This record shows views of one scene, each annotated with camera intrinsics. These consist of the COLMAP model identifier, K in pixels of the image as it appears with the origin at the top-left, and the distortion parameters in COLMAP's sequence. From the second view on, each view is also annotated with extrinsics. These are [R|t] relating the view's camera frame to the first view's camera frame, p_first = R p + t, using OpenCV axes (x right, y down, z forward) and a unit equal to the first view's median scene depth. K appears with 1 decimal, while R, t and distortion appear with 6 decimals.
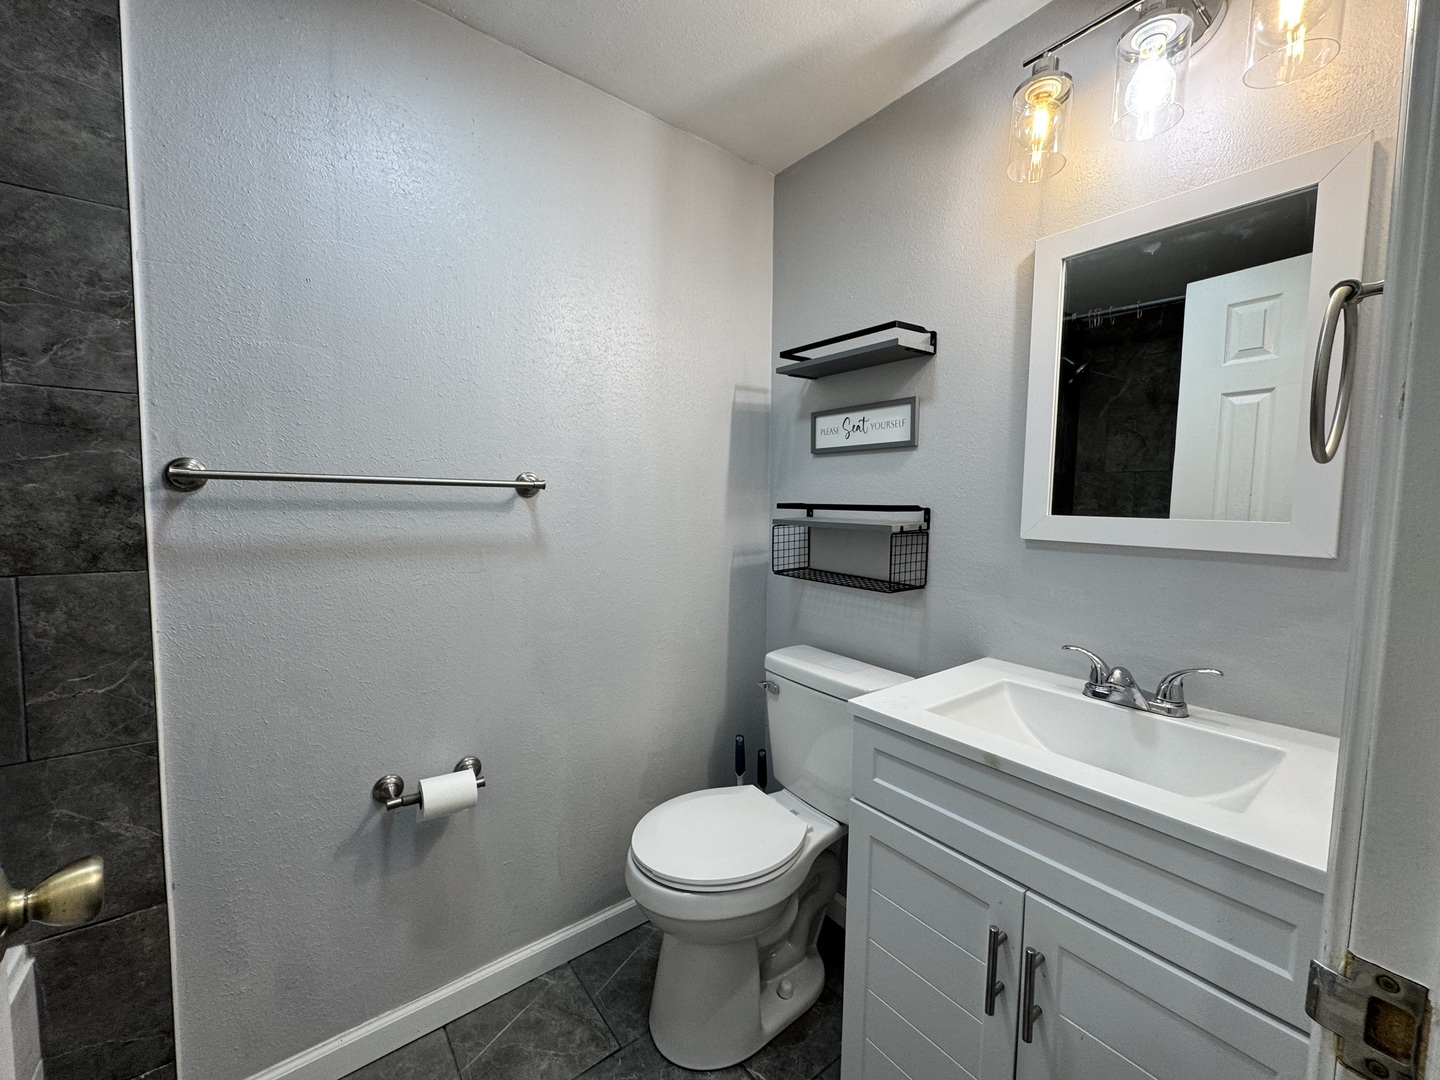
lens RADIAL K [[572.4, 0, 719.2], [0, 572.4, 538.8], [0, 0, 1]] dist [-0.003389, 0.000237]
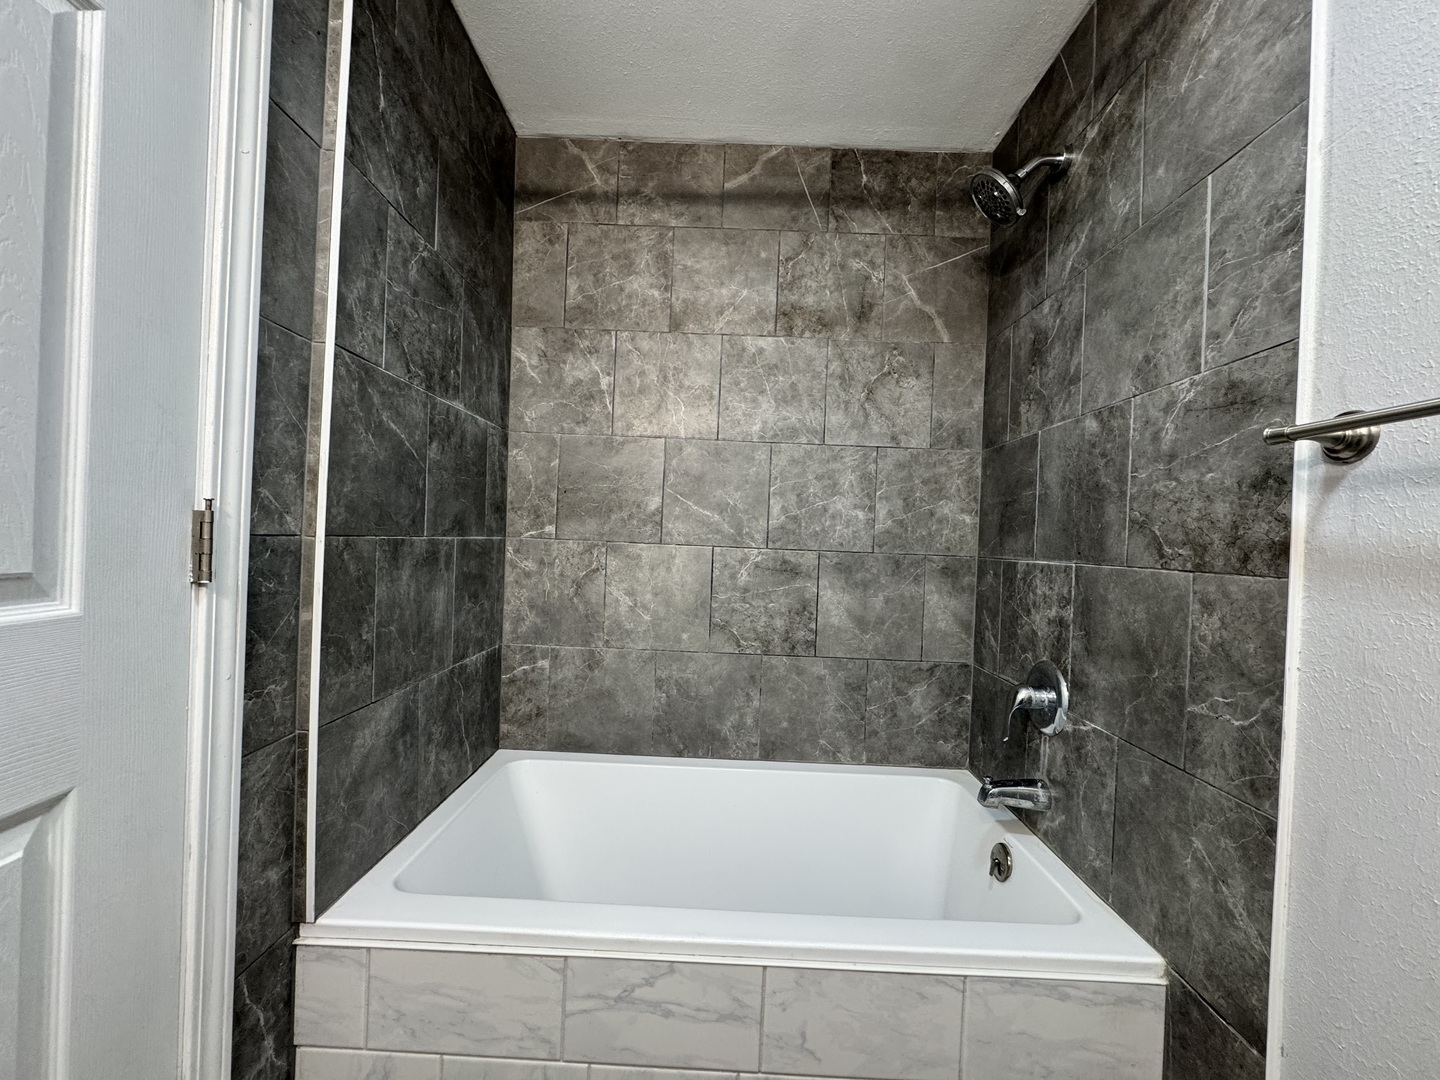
lens RADIAL K [[572.4, 0, 719.2], [0, 572.4, 538.8], [0, 0, 1]] dist [-0.003389, 0.000237]
pose [[-0.624058, -0.040158, -0.780345, 0.011227], [-0.103221, 0.994163, 0.031386, 0.058515], [0.774530, 0.100134, -0.624561, 0.914413]]
